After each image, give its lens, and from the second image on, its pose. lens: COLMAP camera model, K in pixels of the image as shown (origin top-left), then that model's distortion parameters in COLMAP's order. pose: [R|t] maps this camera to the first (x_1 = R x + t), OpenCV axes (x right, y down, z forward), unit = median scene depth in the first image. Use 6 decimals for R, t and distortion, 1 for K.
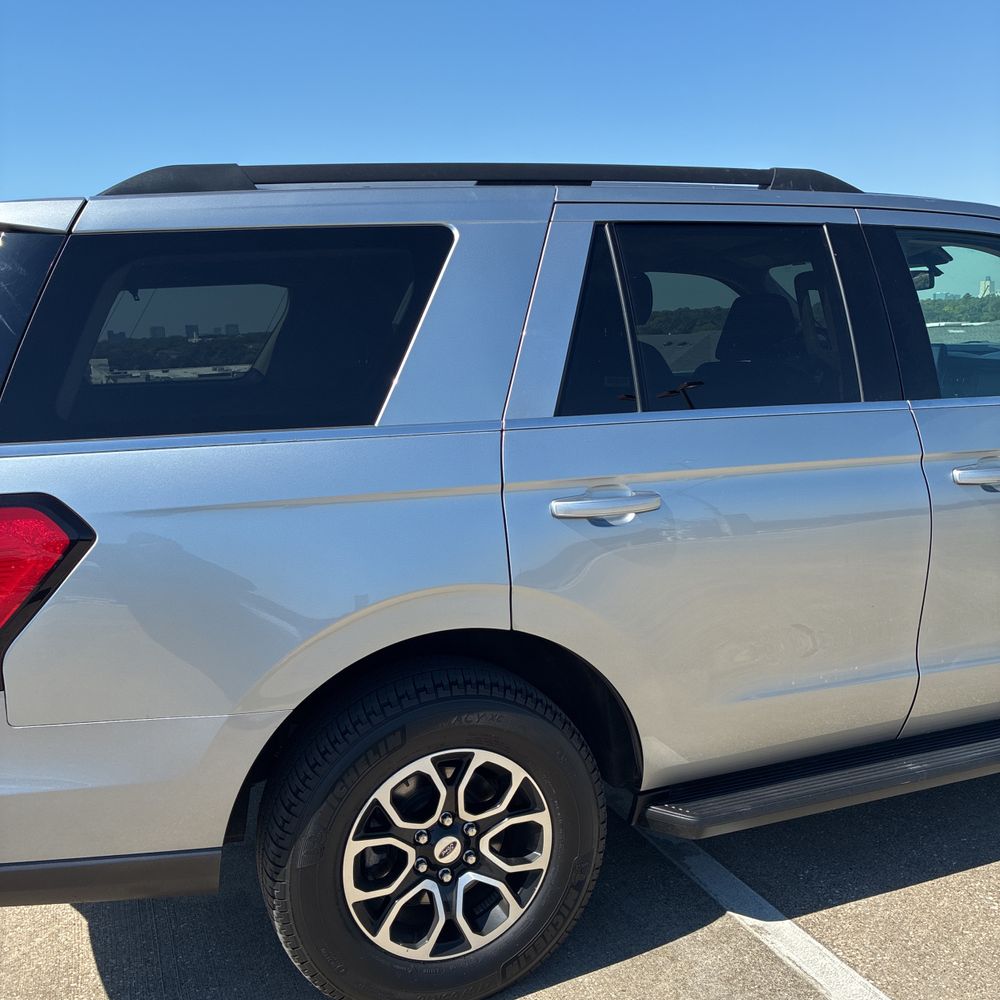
lens RADIAL K [[1015.4, 0, 489.4], [0, 1015.4, 495.5], [0, 0, 1]] dist [0.024511, -0.000214]
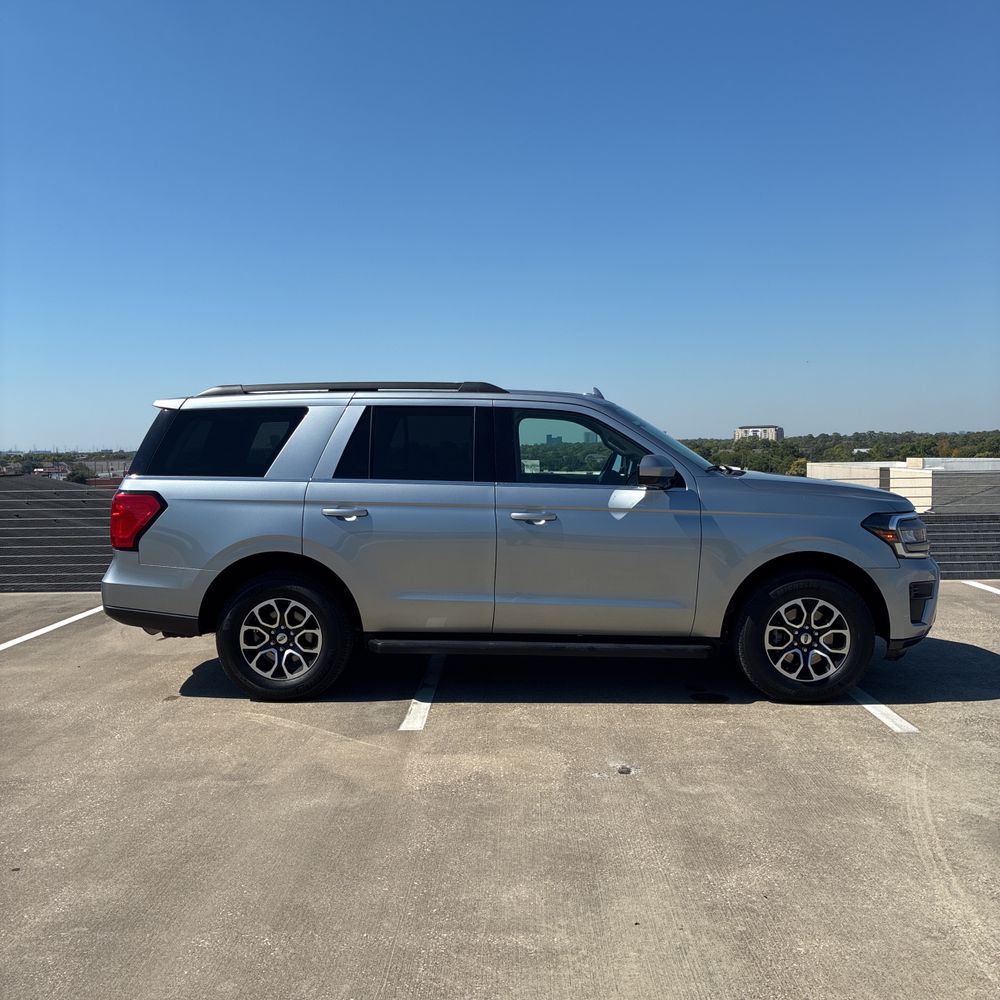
lens RADIAL K [[1015.4, 0, 489.4], [0, 1015.4, 495.5], [0, 0, 1]] dist [0.024511, -0.000214]
pose [[0.918130, 0.053311, -0.392678, 1.470423], [-0.094270, 0.991846, -0.085758, 0.153846], [0.384904, 0.115754, 0.915669, -1.256492]]
